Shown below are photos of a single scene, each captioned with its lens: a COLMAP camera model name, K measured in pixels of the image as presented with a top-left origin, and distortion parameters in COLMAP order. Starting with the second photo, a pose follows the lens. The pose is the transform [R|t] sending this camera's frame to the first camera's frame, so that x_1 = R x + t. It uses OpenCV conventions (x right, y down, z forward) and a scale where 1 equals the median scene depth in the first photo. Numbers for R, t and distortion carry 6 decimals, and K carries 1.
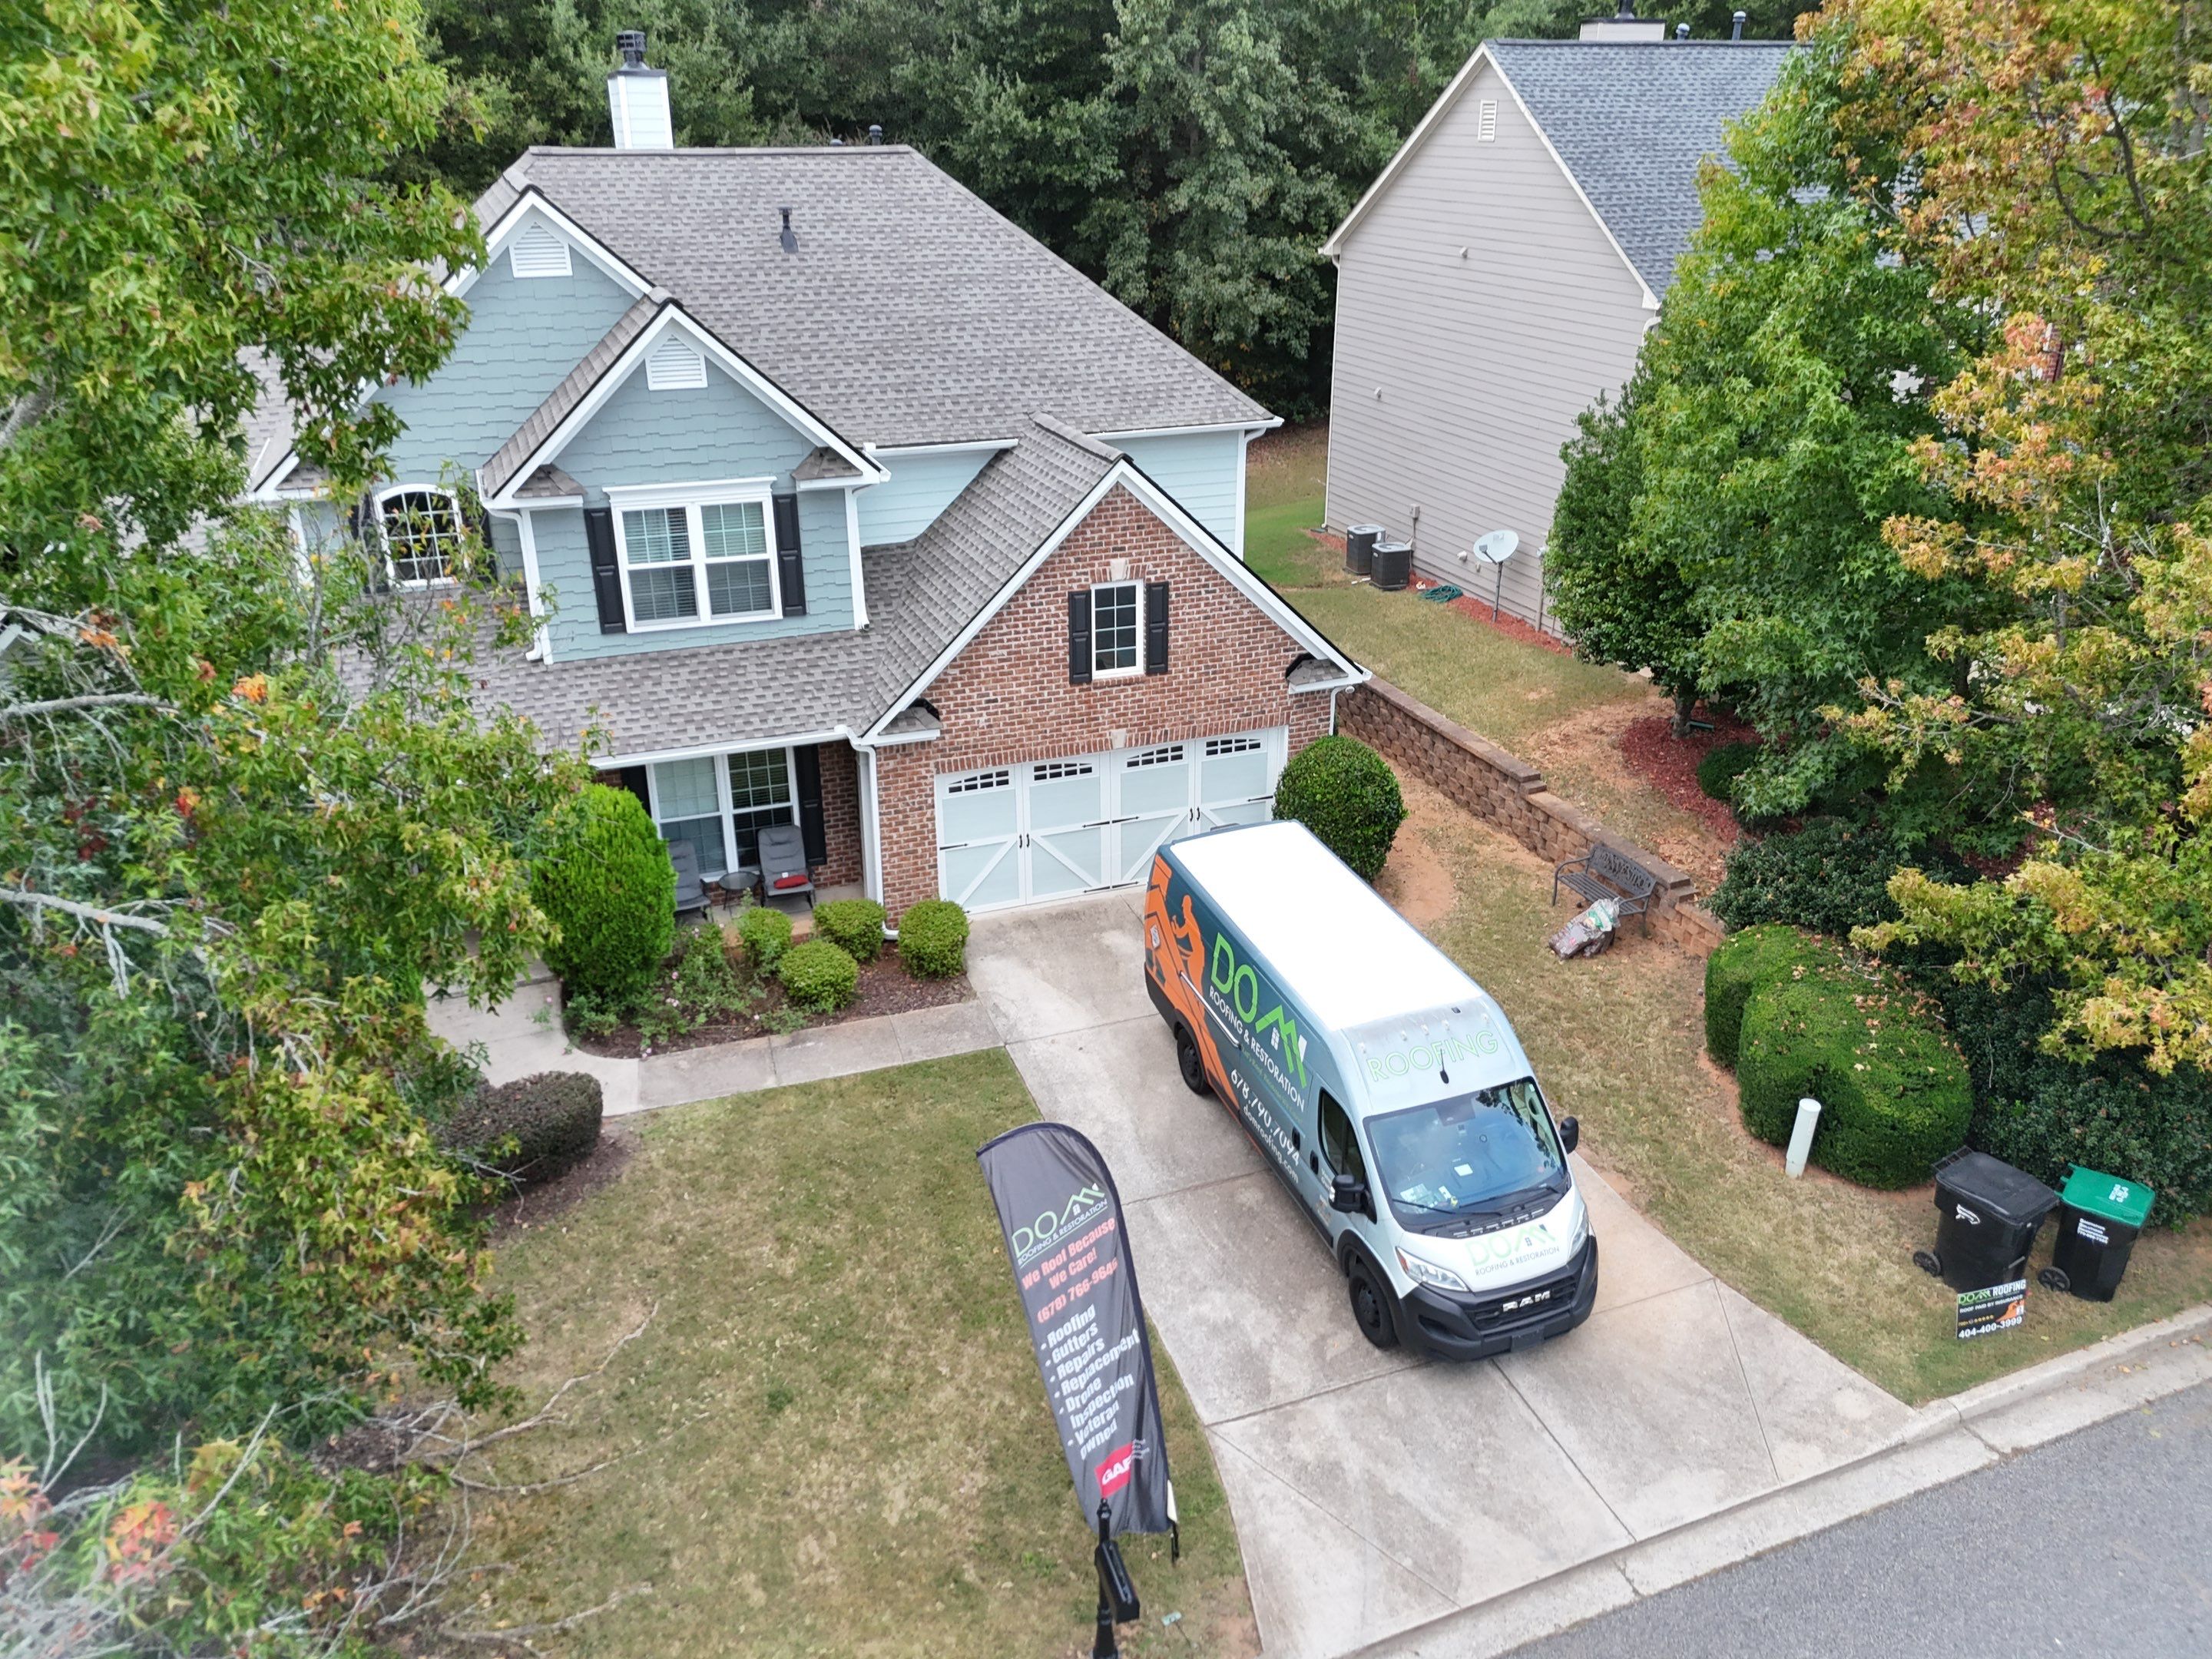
lens RADIAL K [[1622.8, 0, 1103.9], [0, 1622.8, 839.6], [0, 0, 1]] dist [0.072135, -0.065832]
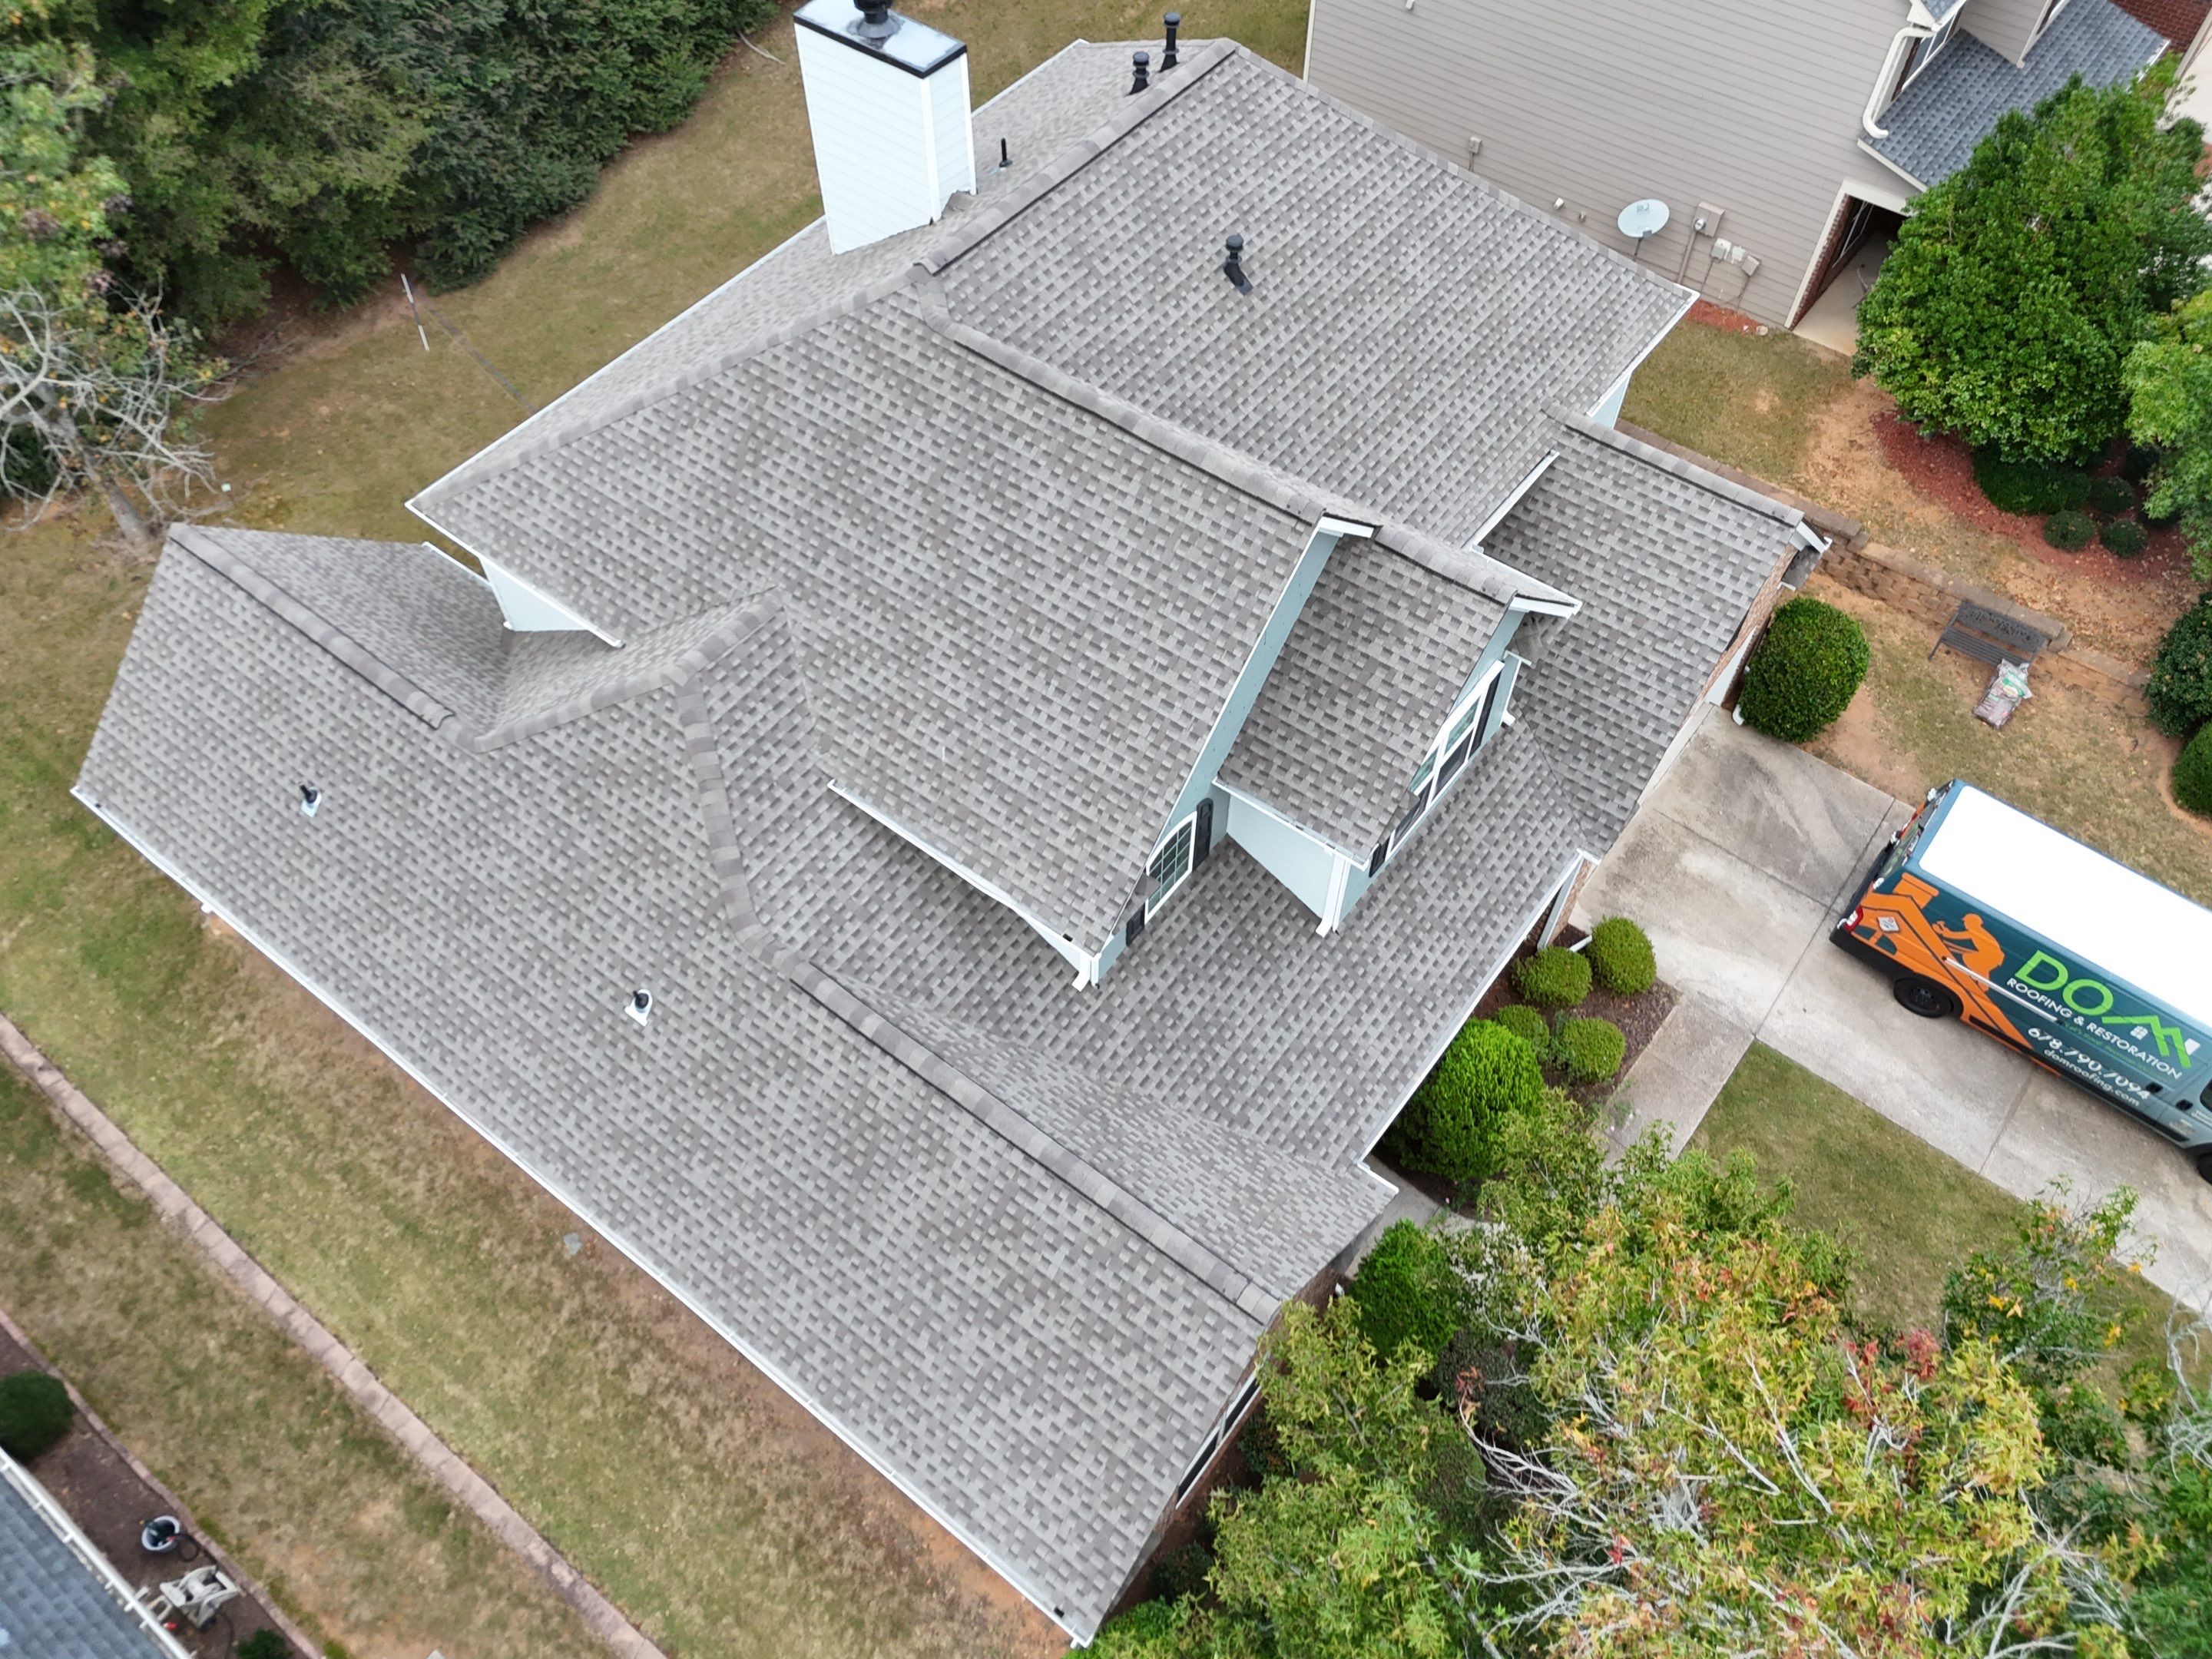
lens RADIAL K [[1622.8, 0, 1097.0], [0, 1622.8, 831.9], [0, 0, 1]] dist [0.072135, -0.065832]
pose [[0.846709, -0.430457, 0.312714, -0.686770], [0.215130, 0.814540, 0.538742, -0.653983], [-0.486623, -0.388884, 0.782283, 0.326046]]
